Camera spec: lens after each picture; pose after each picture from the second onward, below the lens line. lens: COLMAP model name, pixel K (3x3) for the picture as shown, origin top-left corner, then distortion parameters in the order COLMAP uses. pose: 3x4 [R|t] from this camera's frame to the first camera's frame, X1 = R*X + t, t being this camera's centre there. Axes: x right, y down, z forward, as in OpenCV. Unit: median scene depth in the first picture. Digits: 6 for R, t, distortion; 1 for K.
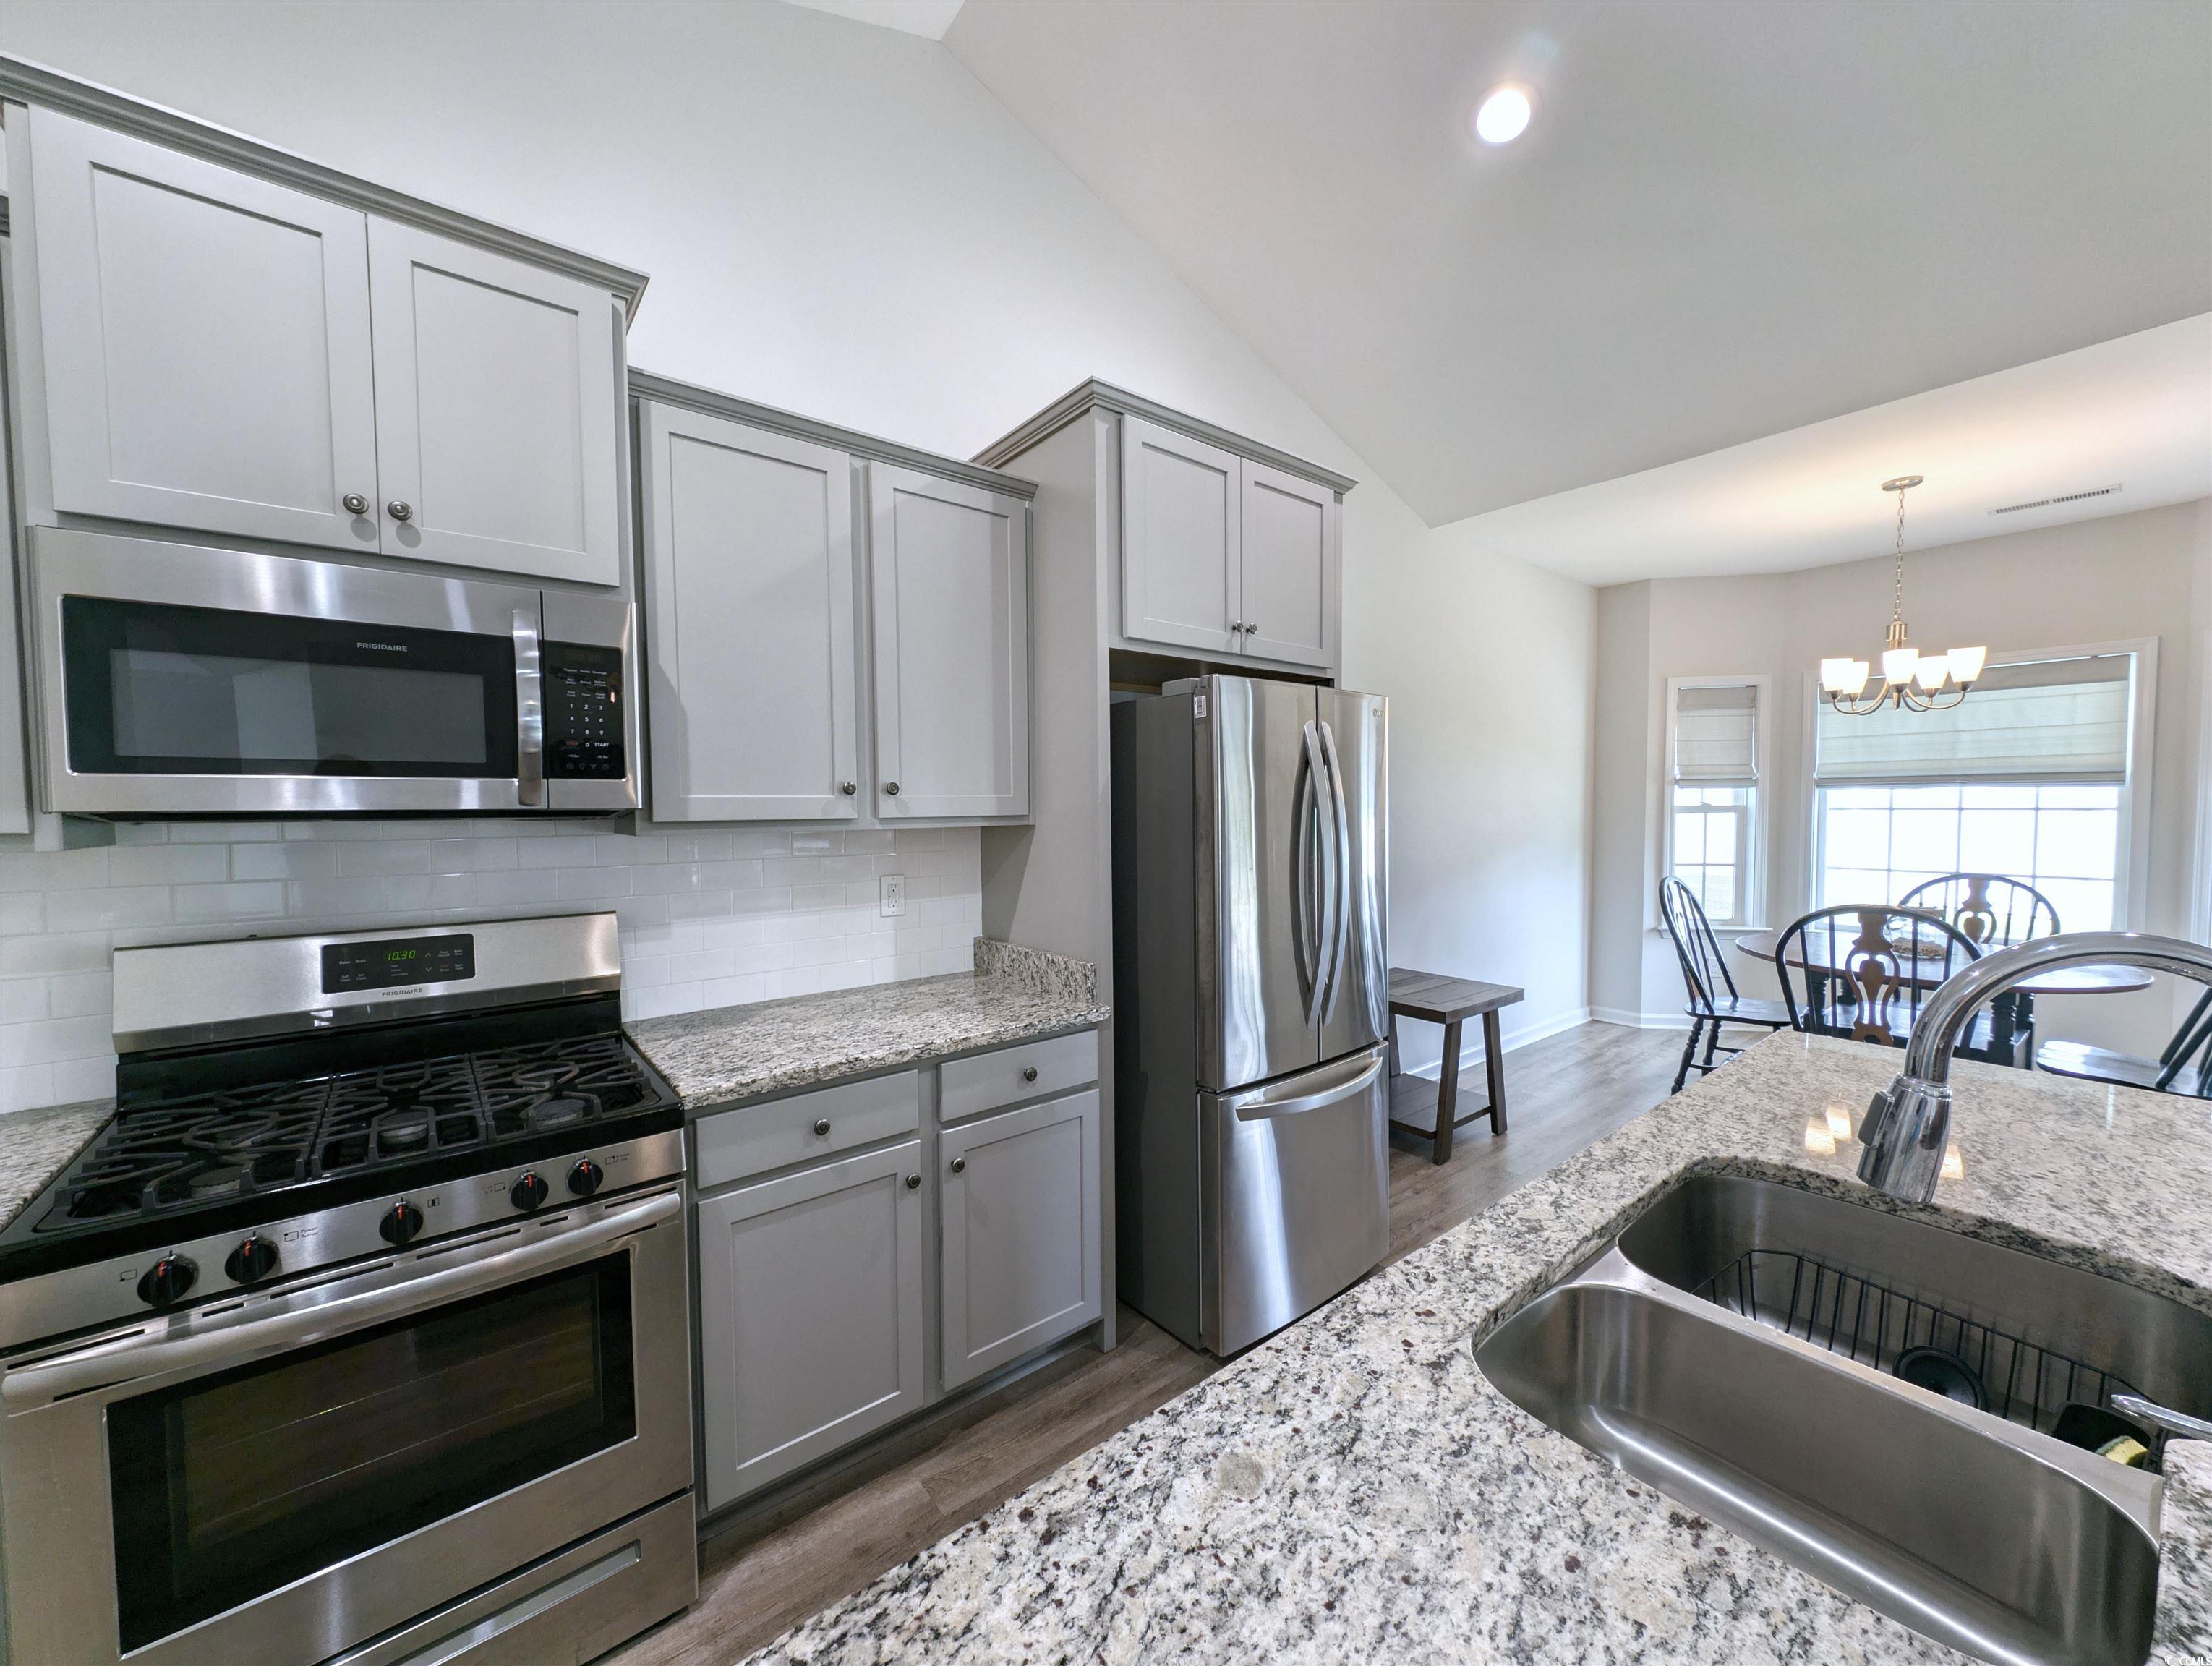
lens RADIAL K [[837.8, 0, 1086.2], [0, 837.8, 831.4], [0, 0, 1]] dist [0.006674, -0.002038]
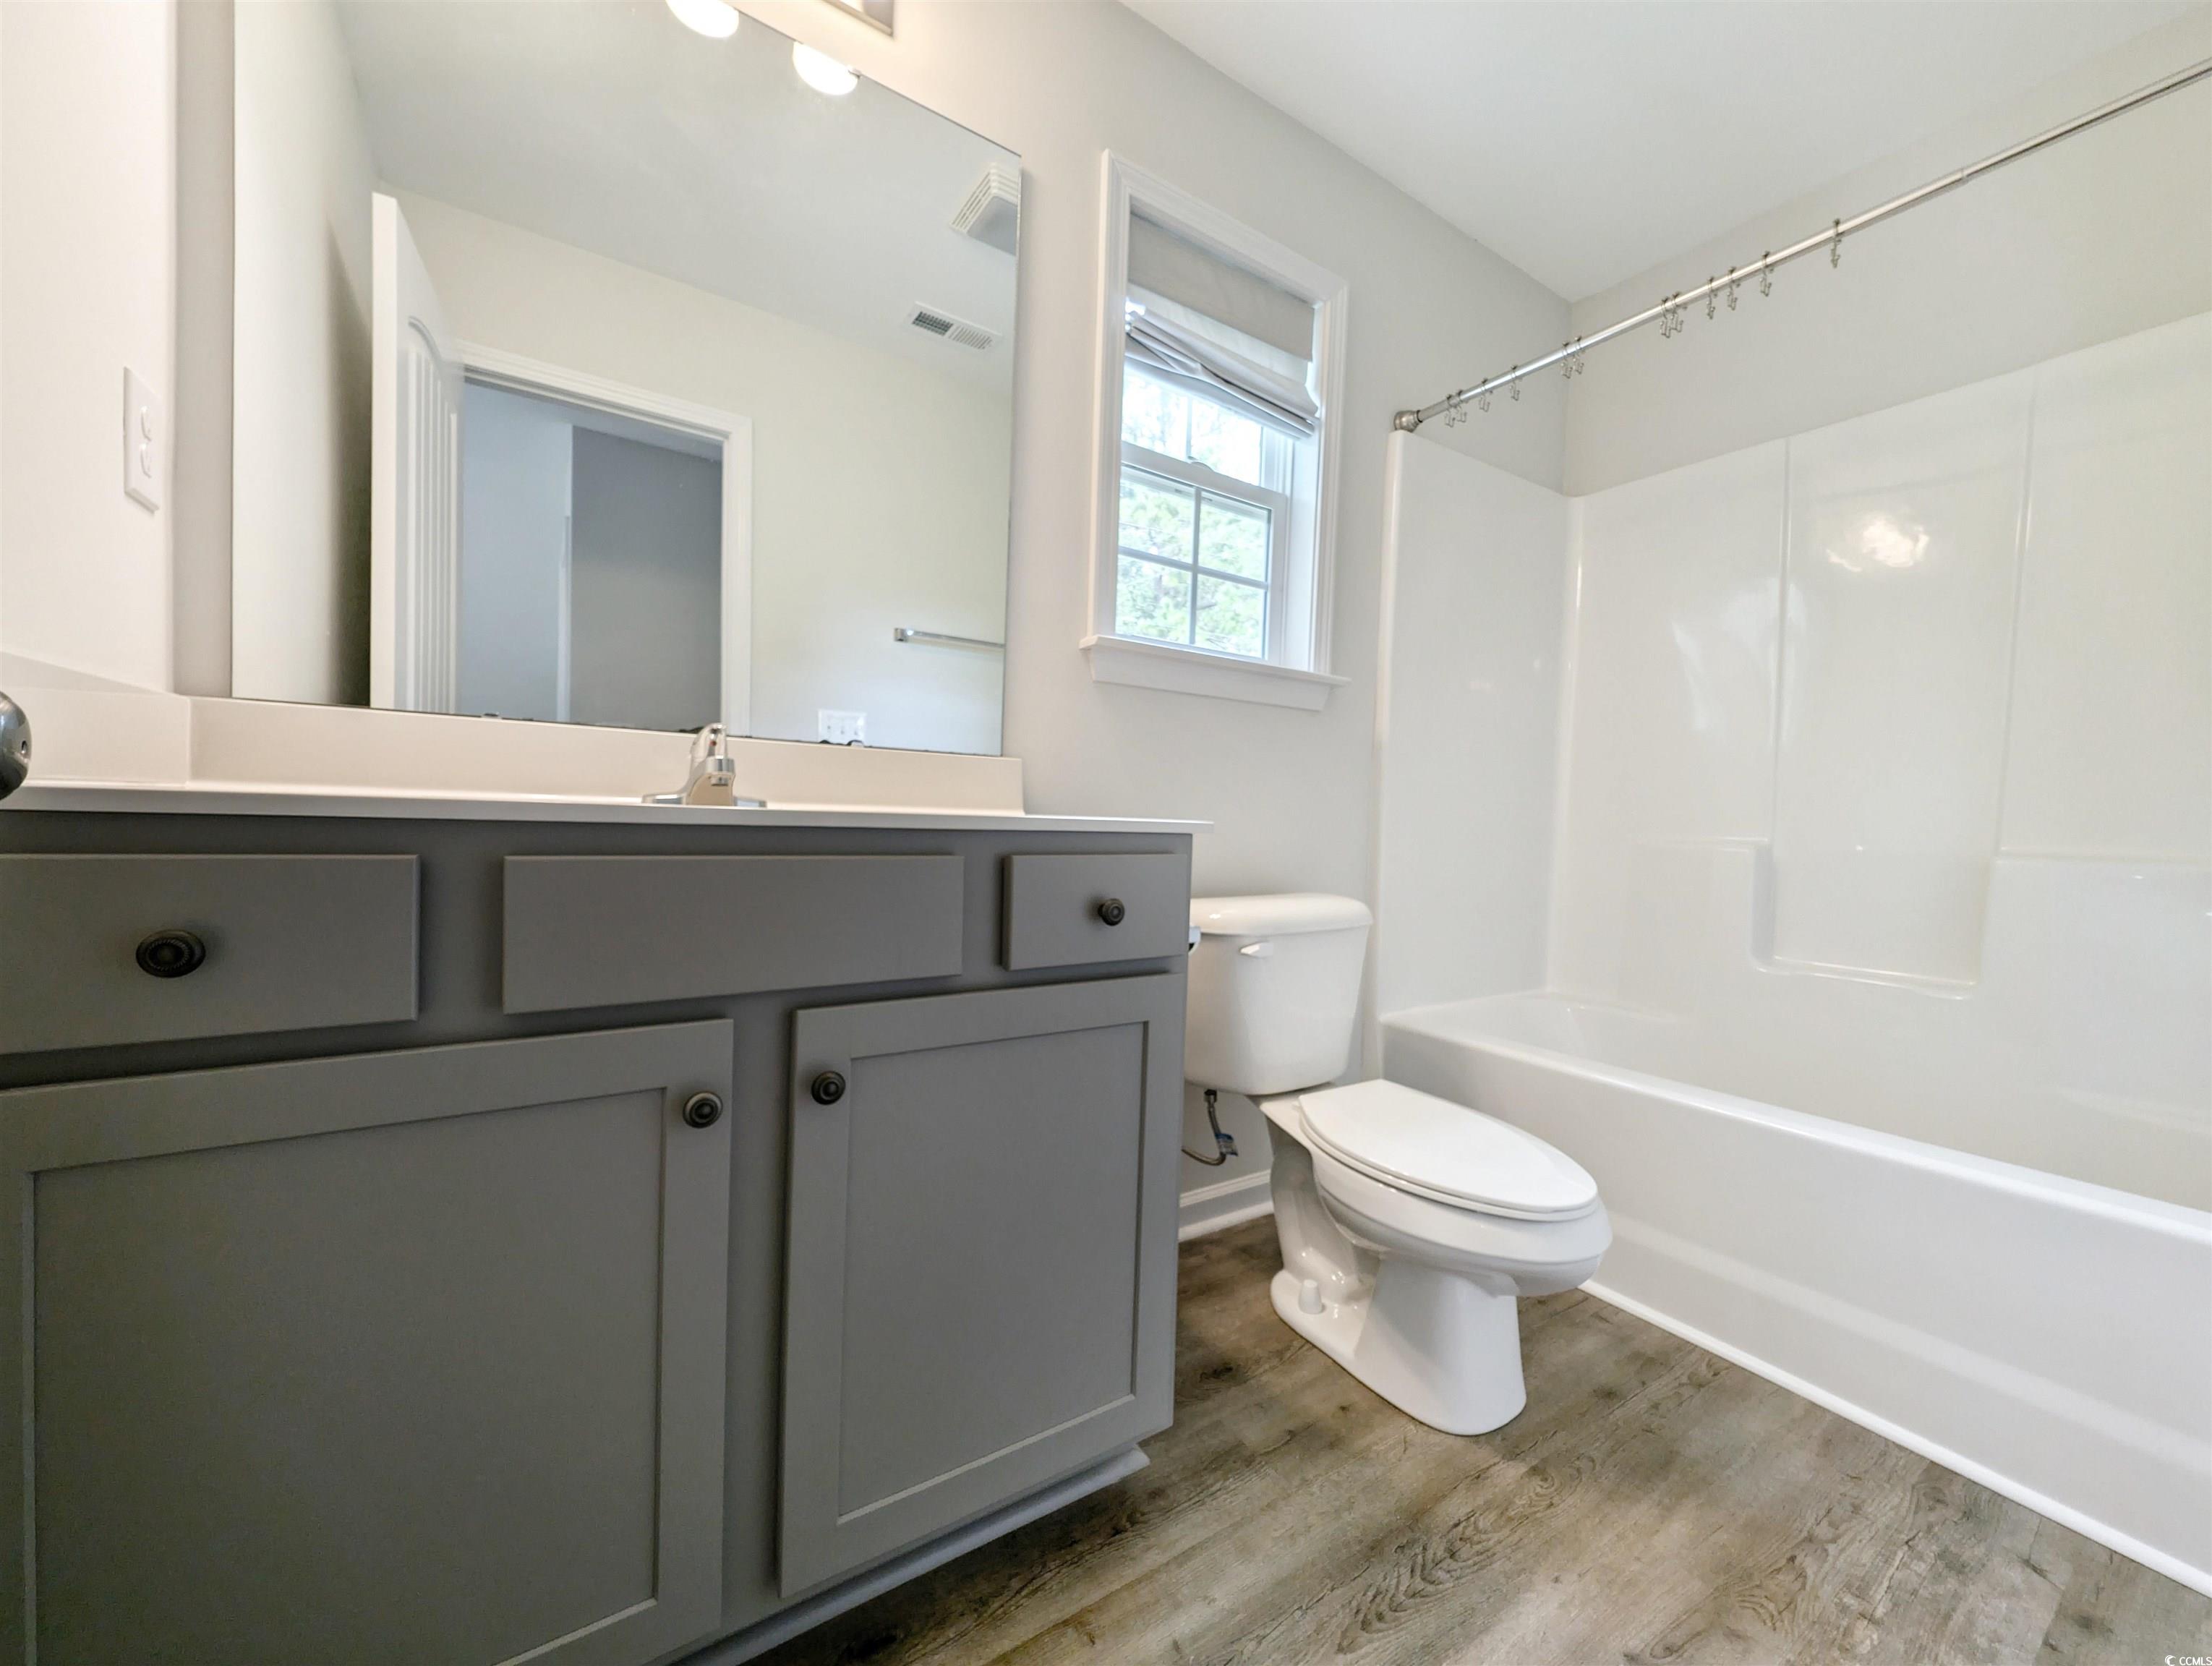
lens RADIAL K [[837.8, 0, 1105.4], [0, 837.8, 834.7], [0, 0, 1]] dist [0.006674, -0.002038]
pose [[0.089921, -0.019781, 0.995752, 1.144847], [0.005655, 0.999797, 0.019350, 0.242918], [-0.995933, 0.003891, 0.090014, 2.631987]]
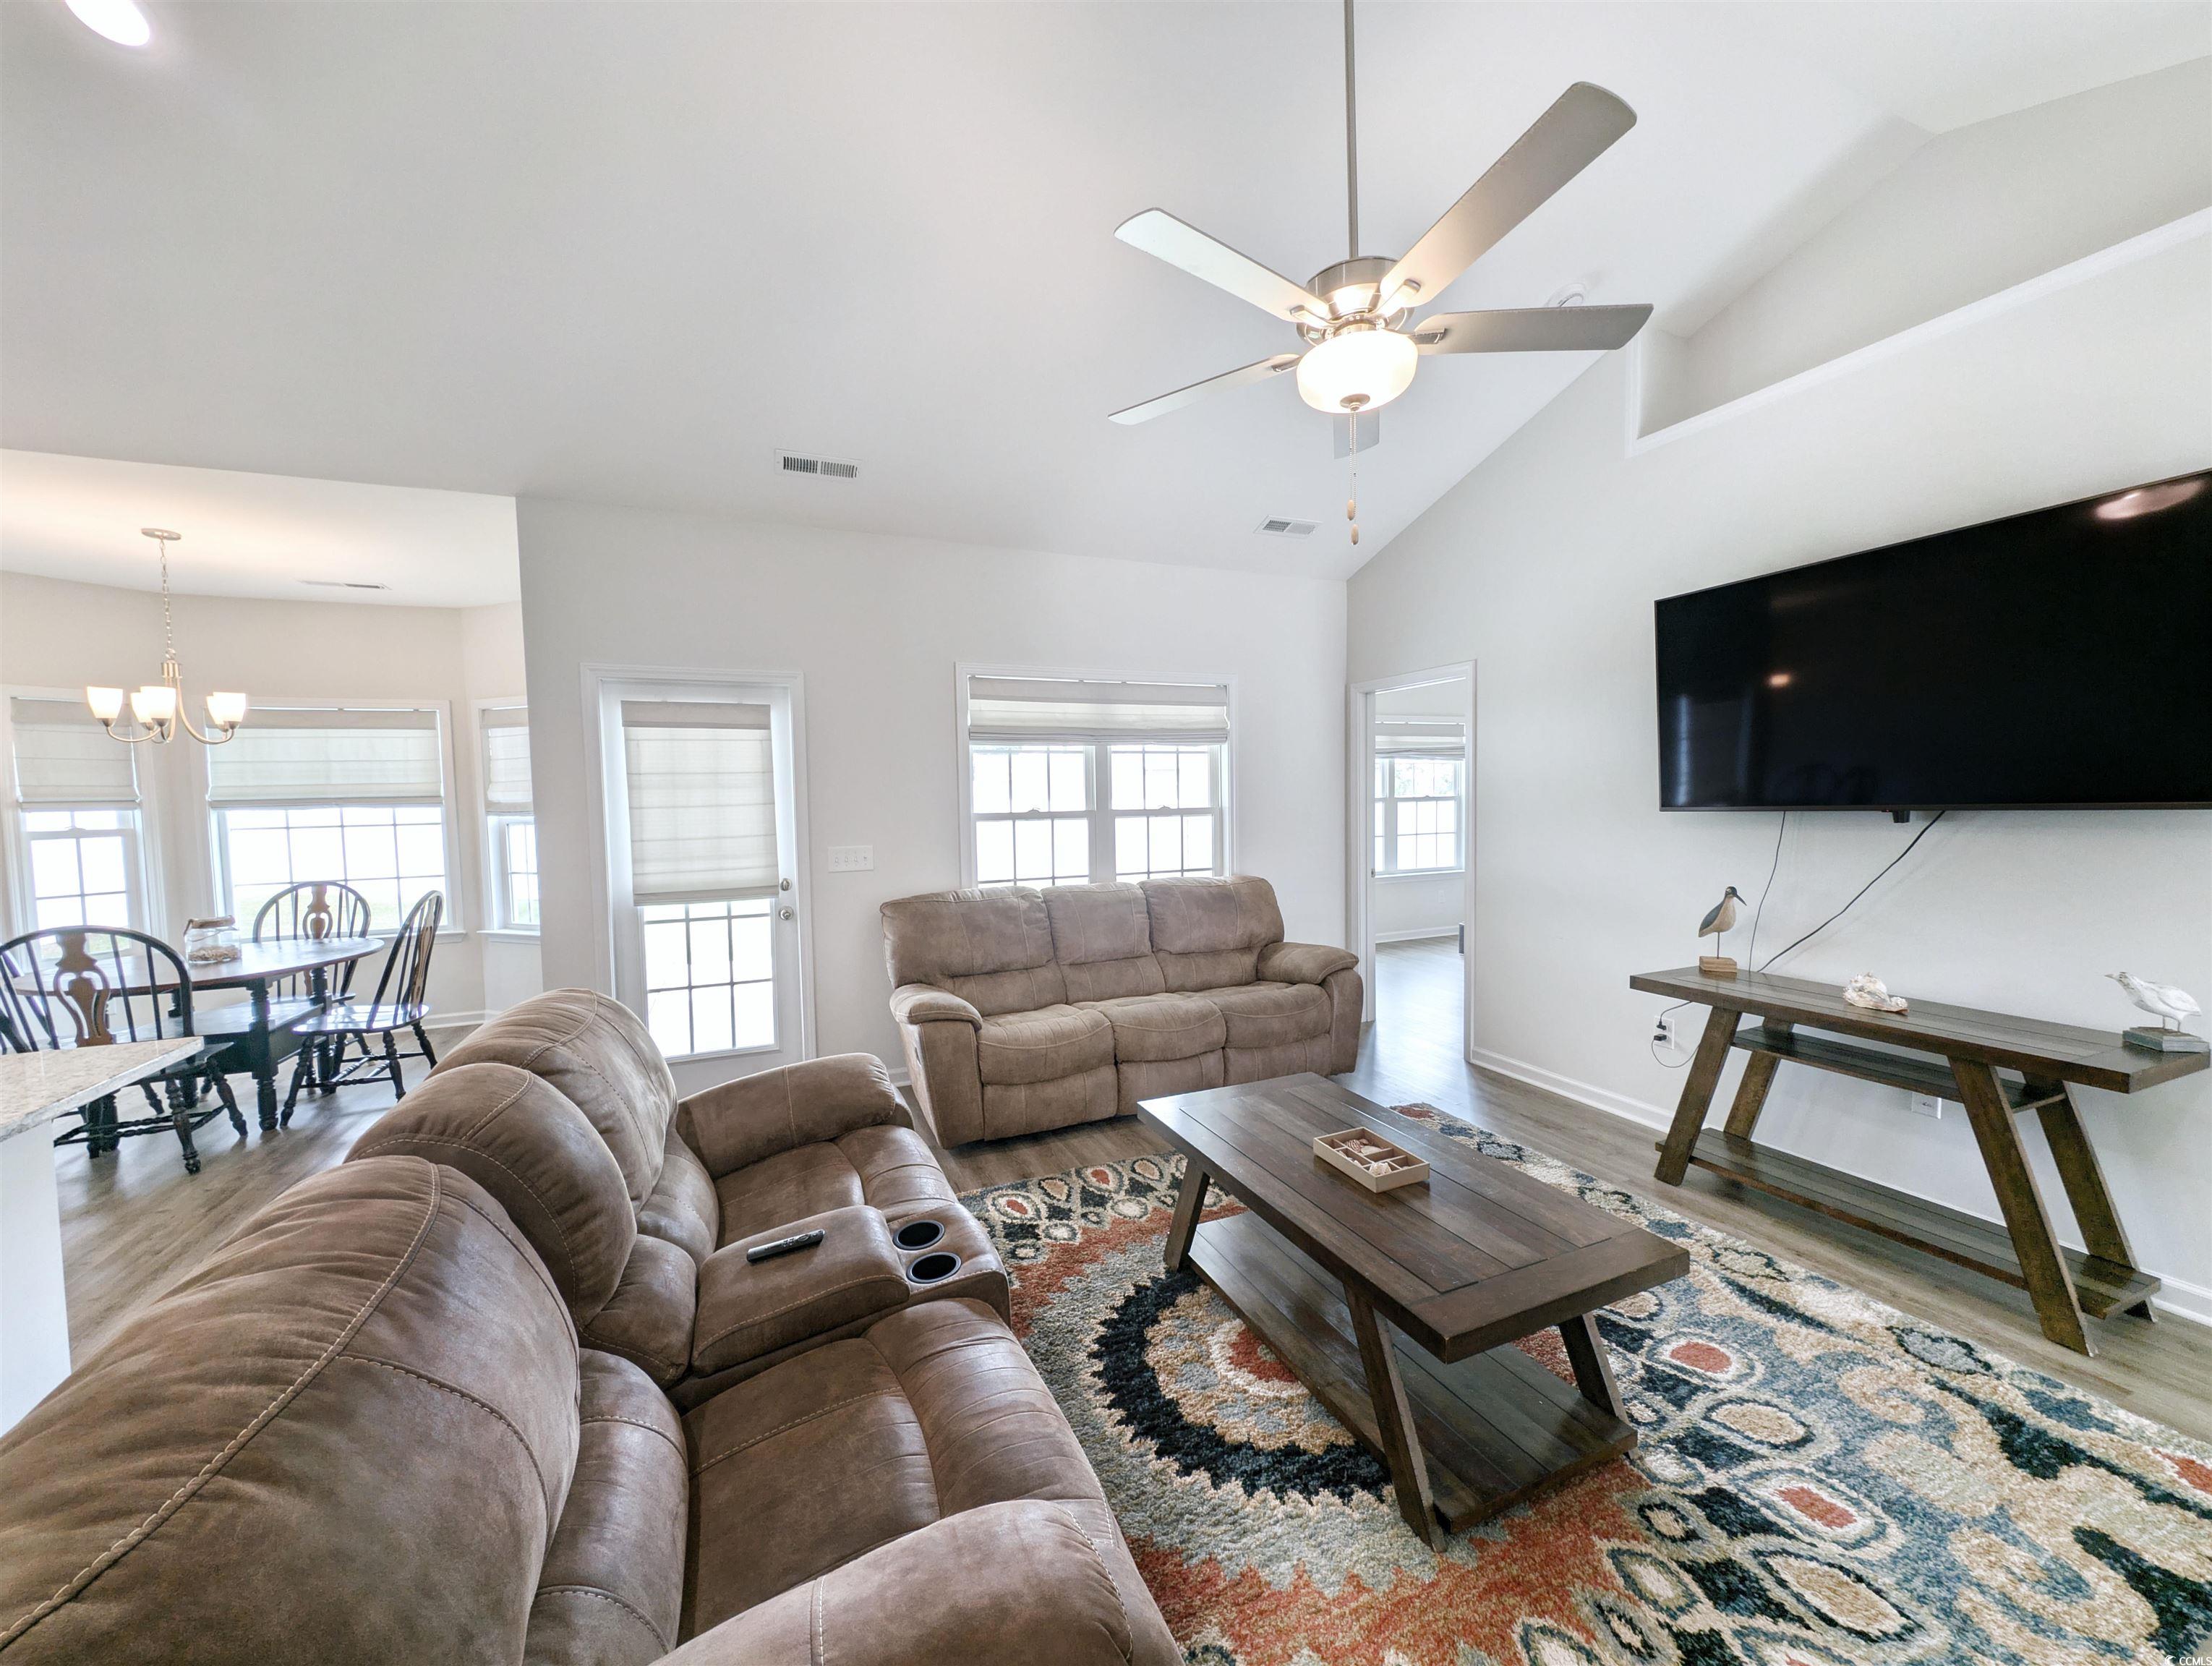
lens RADIAL K [[837.8, 0, 1091.7], [0, 837.8, 835.2], [0, 0, 1]] dist [0.006674, -0.002038]
pose [[0.267937, -0.043185, 0.962468, 0.394713], [0.054199, 0.998088, 0.029695, 0.017871], [-0.961911, 0.044209, 0.269766, -0.768191]]
